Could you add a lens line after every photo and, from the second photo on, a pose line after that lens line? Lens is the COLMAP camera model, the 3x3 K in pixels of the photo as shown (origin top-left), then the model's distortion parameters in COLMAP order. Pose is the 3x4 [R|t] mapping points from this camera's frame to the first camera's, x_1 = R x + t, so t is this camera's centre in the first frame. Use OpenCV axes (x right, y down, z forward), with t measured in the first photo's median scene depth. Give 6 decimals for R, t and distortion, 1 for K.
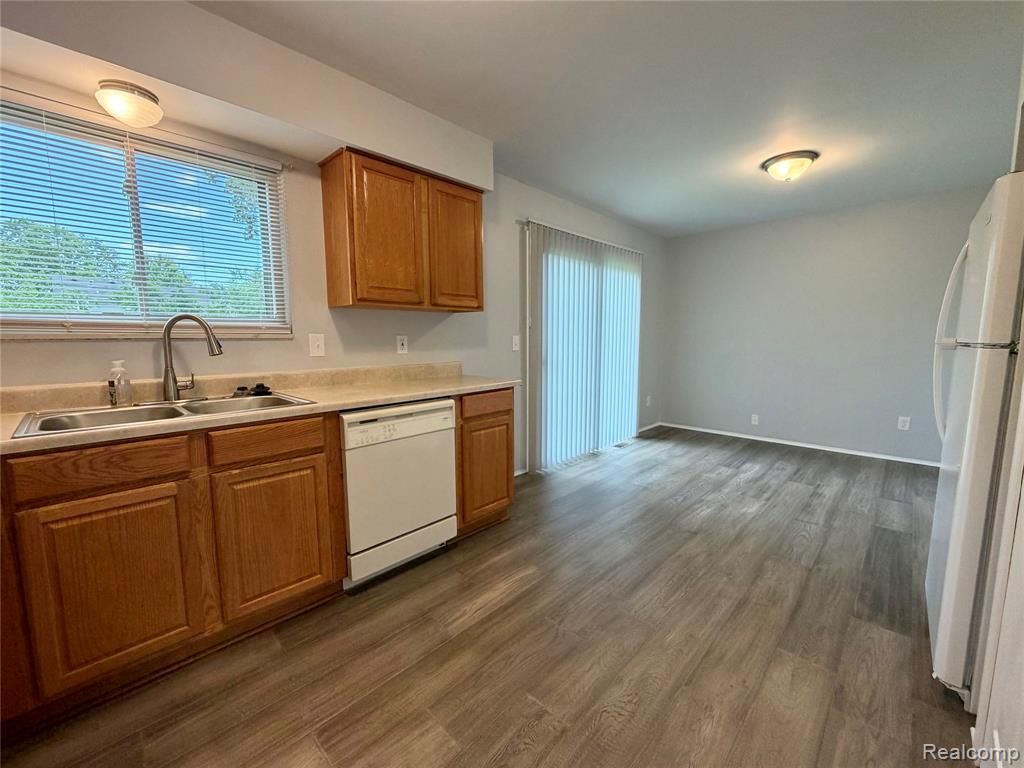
lens RADIAL K [[409.6, 0, 510.4], [0, 409.6, 382.4], [0, 0, 1]] dist [0.003219, 0.000726]
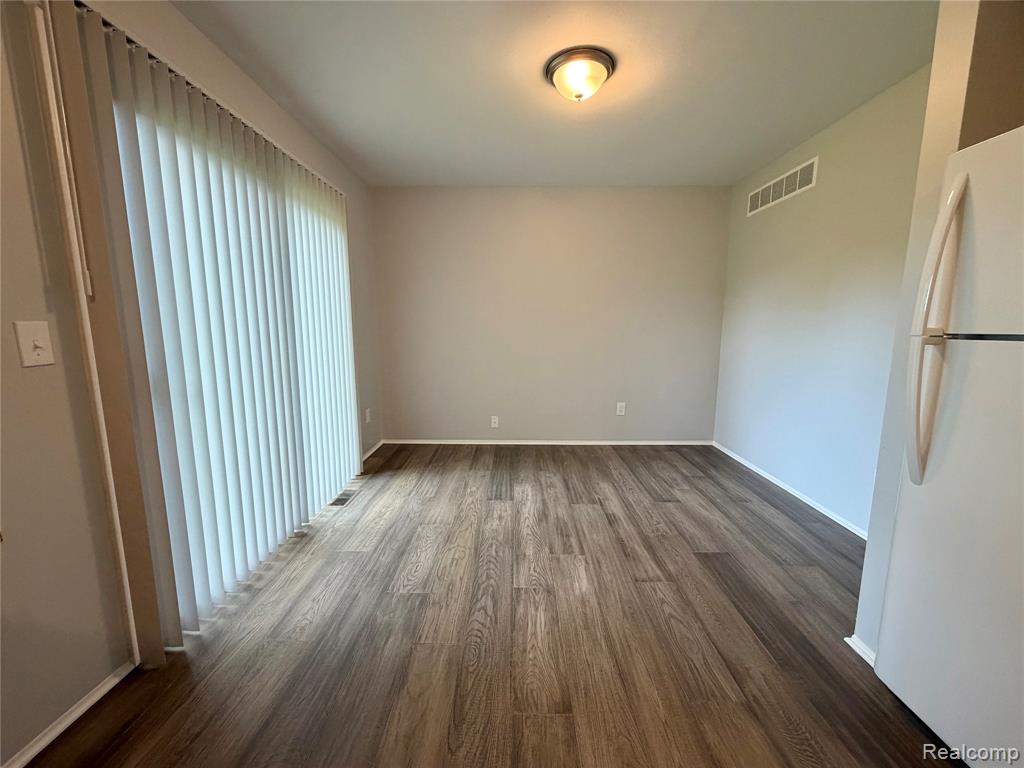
lens RADIAL K [[409.6, 0, 507.5], [0, 409.6, 385.1], [0, 0, 1]] dist [0.003219, 0.000726]
pose [[0.733723, -0.099941, 0.672059, 0.063914], [0.077871, 0.994974, 0.062946, -0.051303], [-0.674972, 0.006149, 0.737818, 0.474039]]
